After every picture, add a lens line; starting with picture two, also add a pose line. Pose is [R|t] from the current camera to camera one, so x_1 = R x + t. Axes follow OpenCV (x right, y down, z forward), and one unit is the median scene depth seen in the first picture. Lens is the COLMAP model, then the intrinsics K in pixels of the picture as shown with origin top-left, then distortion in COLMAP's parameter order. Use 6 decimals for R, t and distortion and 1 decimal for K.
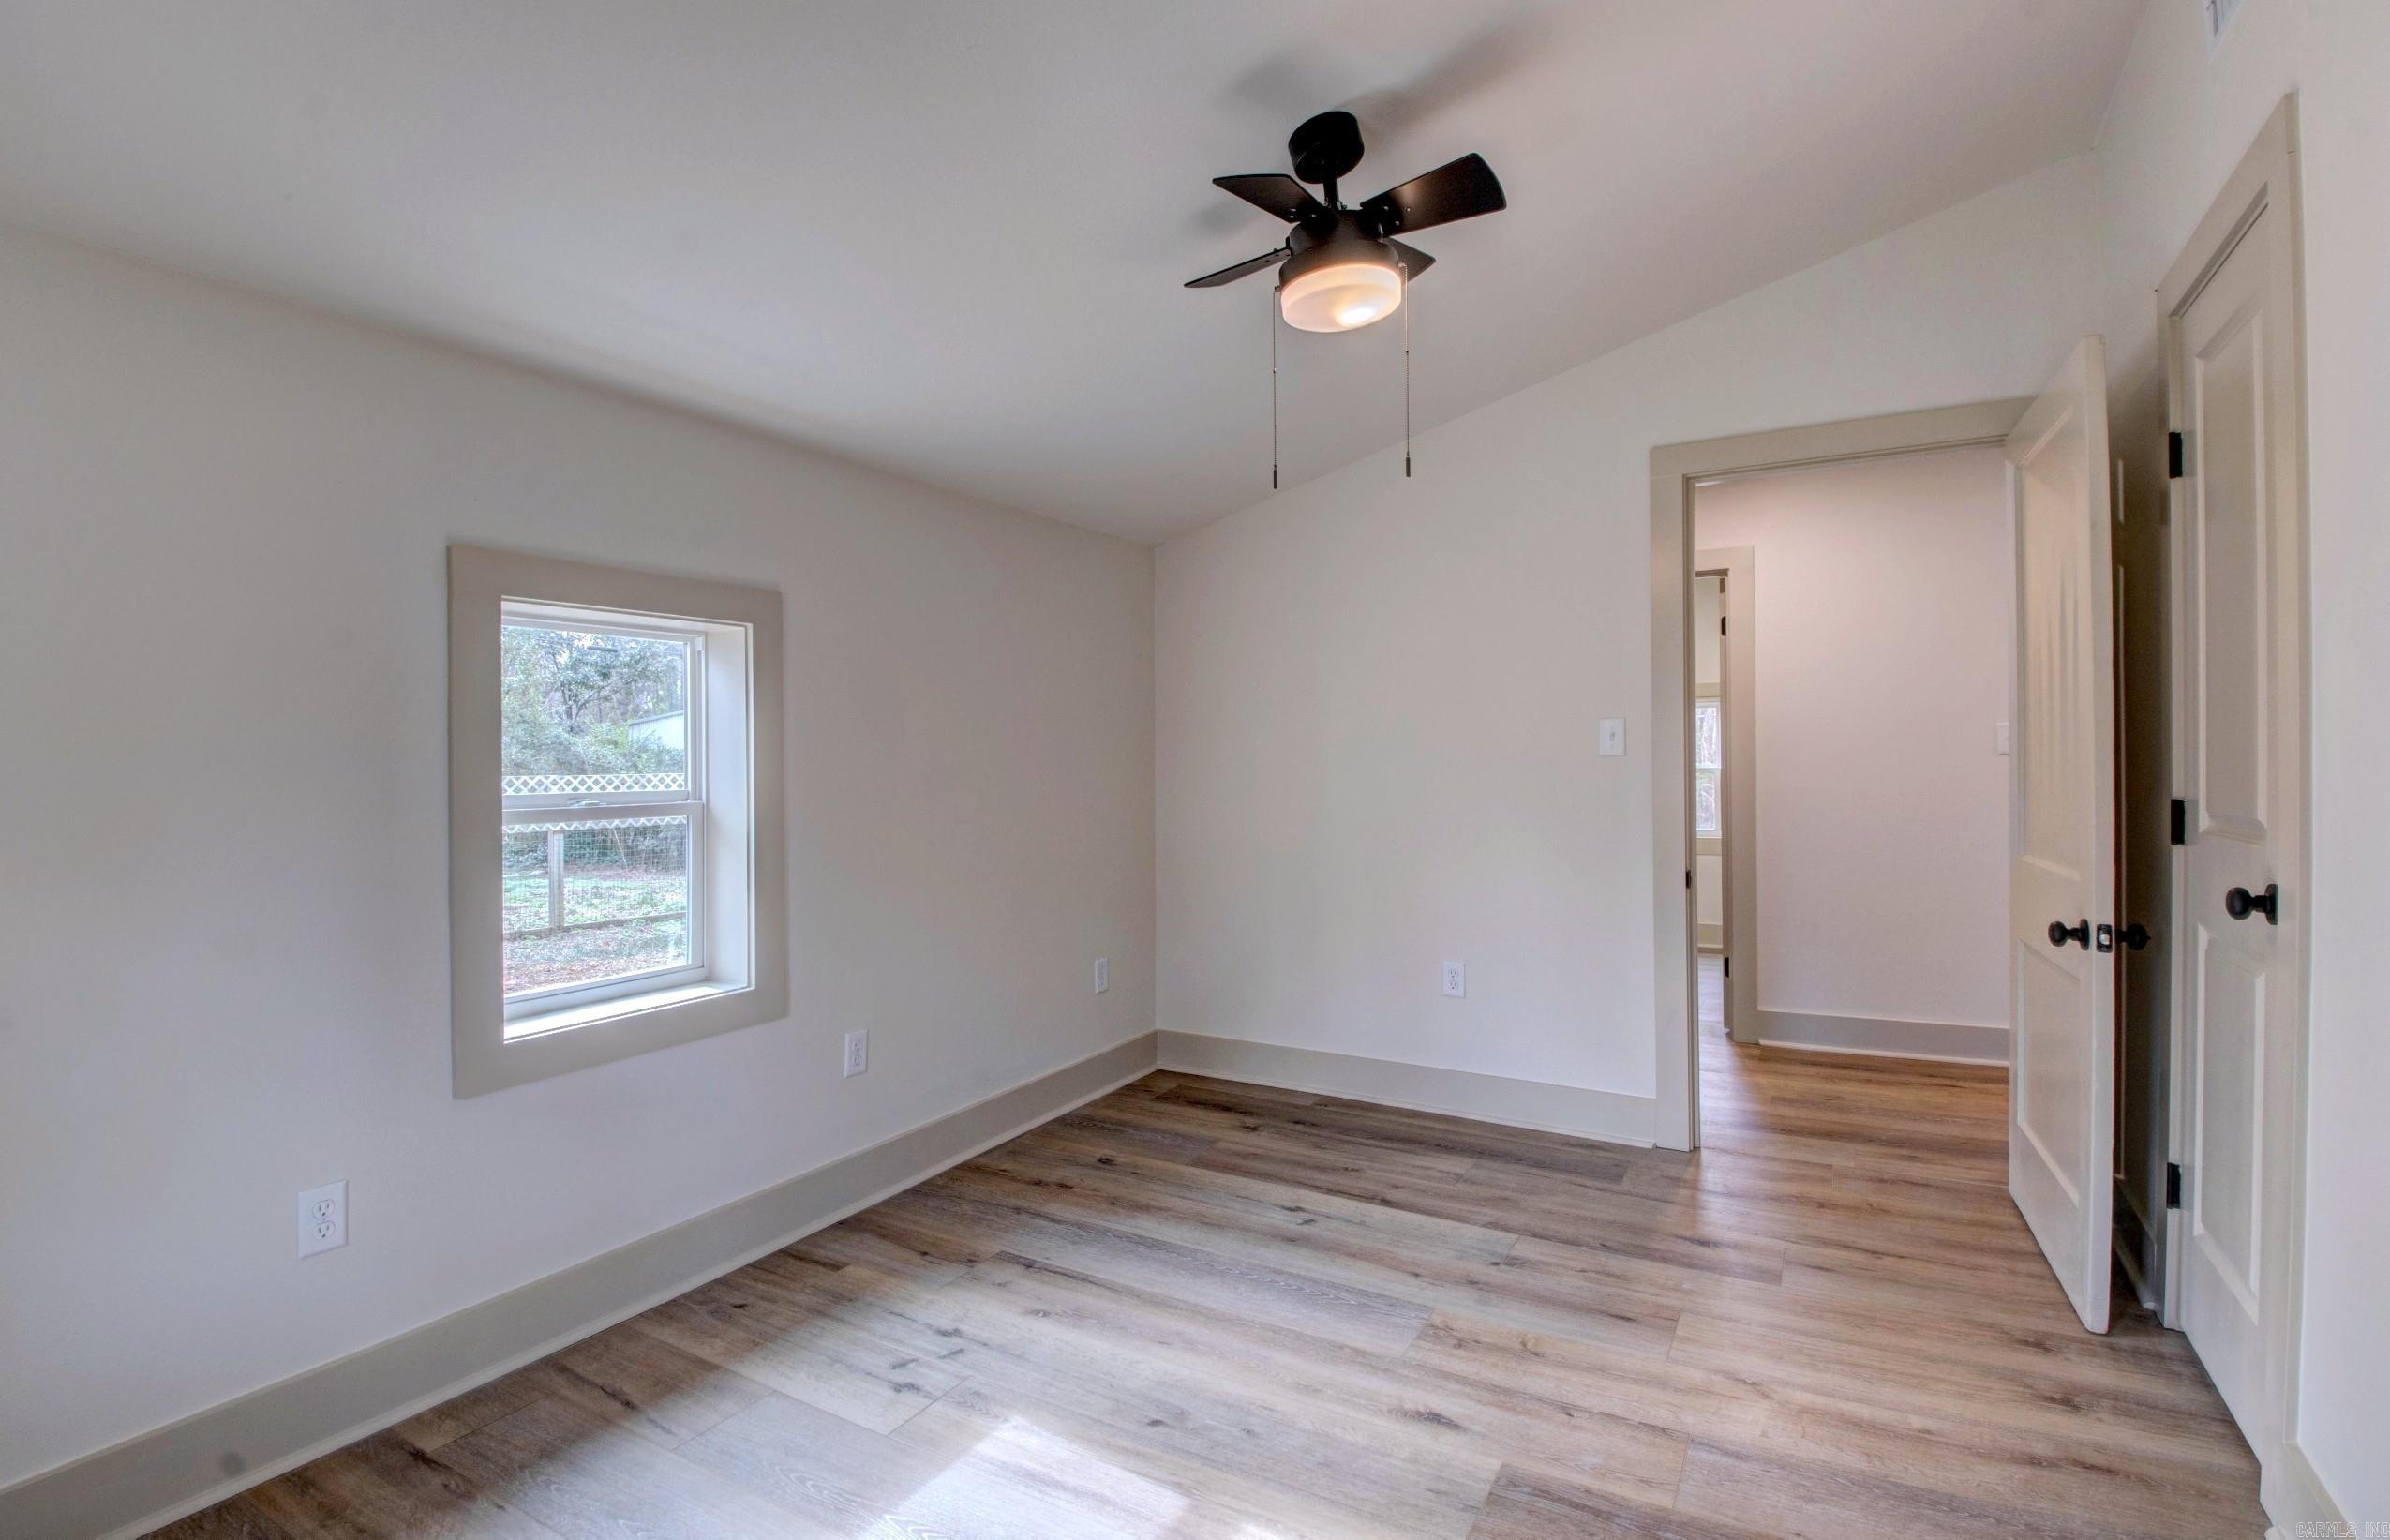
lens RADIAL K [[1131.2, 0, 1192.0], [0, 1131.2, 757.8], [0, 0, 1]] dist [0.007849, -0.017113]
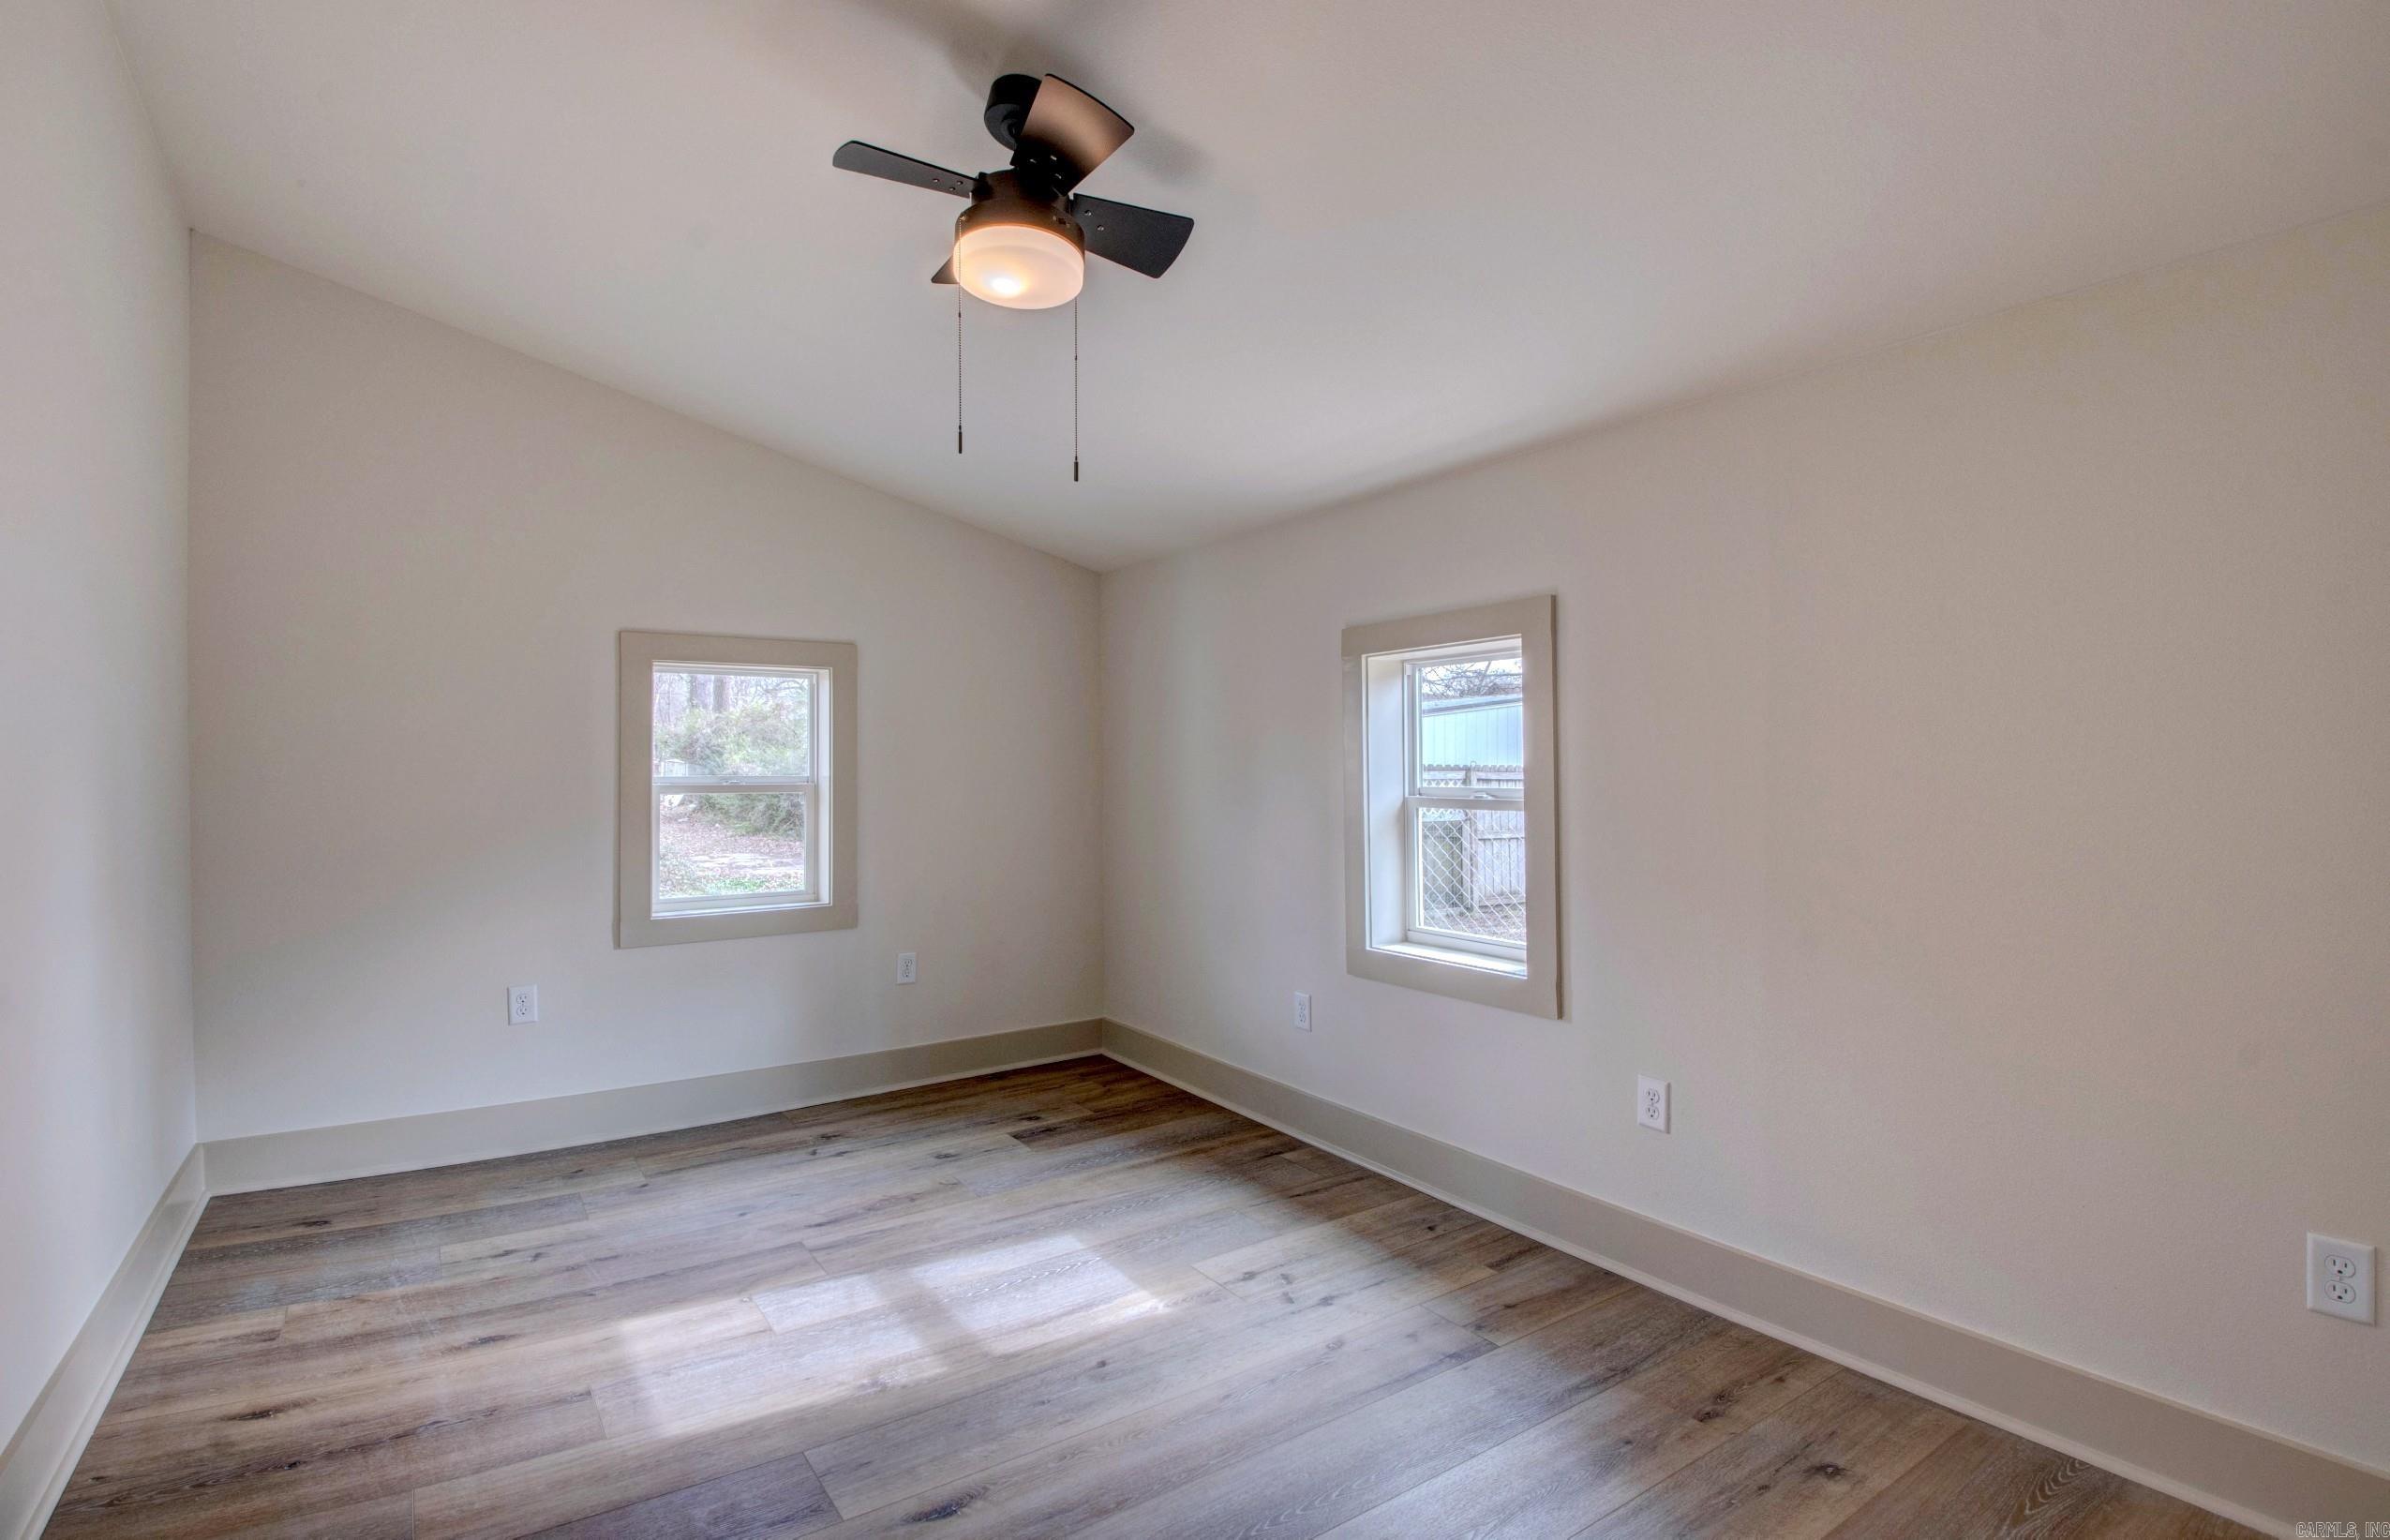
lens RADIAL K [[1131.2, 0, 1192.0], [0, 1131.2, 757.8], [0, 0, 1]] dist [0.007849, -0.017113]
pose [[-0.433660, 0.002637, -0.901073, 0.852784], [0.007315, 0.999973, -0.000594, -0.004980], [0.901047, -0.006849, -0.433668, 1.437498]]
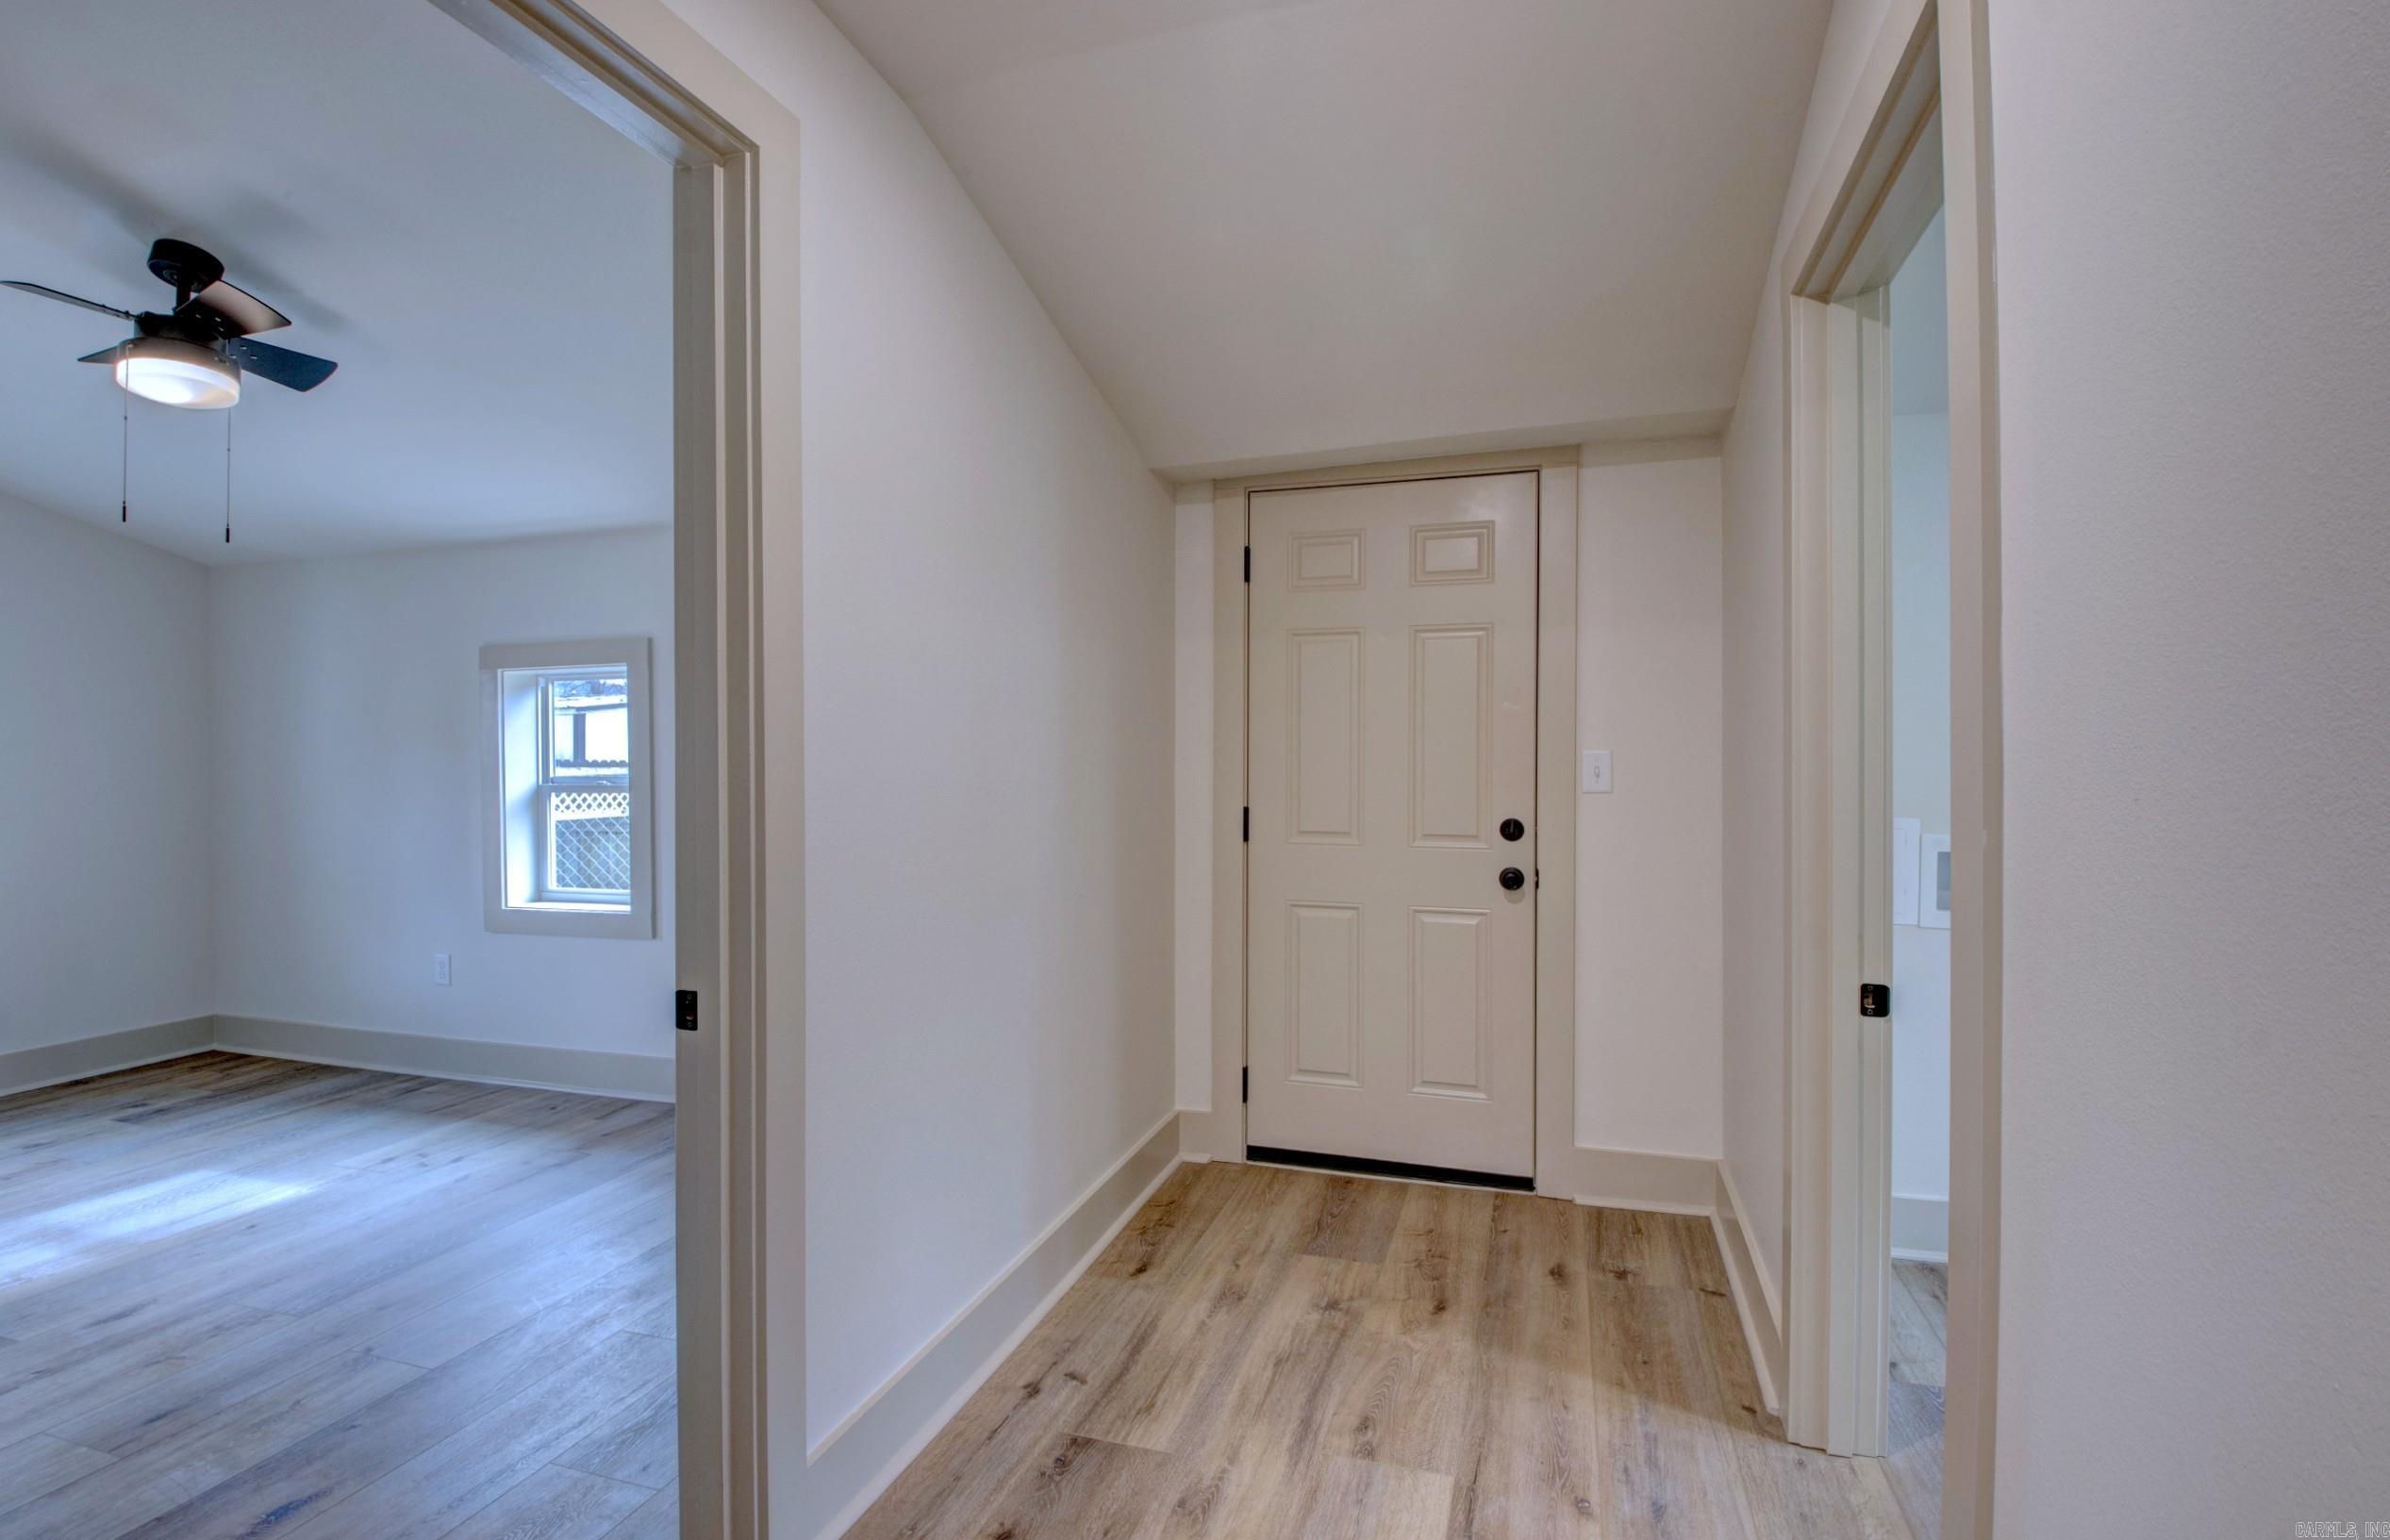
lens RADIAL K [[1155.6, 0, 1217.3], [0, 1155.6, 748.0], [0, 0, 1]] dist [-0.013064, -0.010055]
pose [[0.223255, 0.000624, -0.974760, 1.496716], [0.005900, 0.999981, 0.001991, -0.010153], [0.974742, -0.006196, 0.223247, 1.718824]]
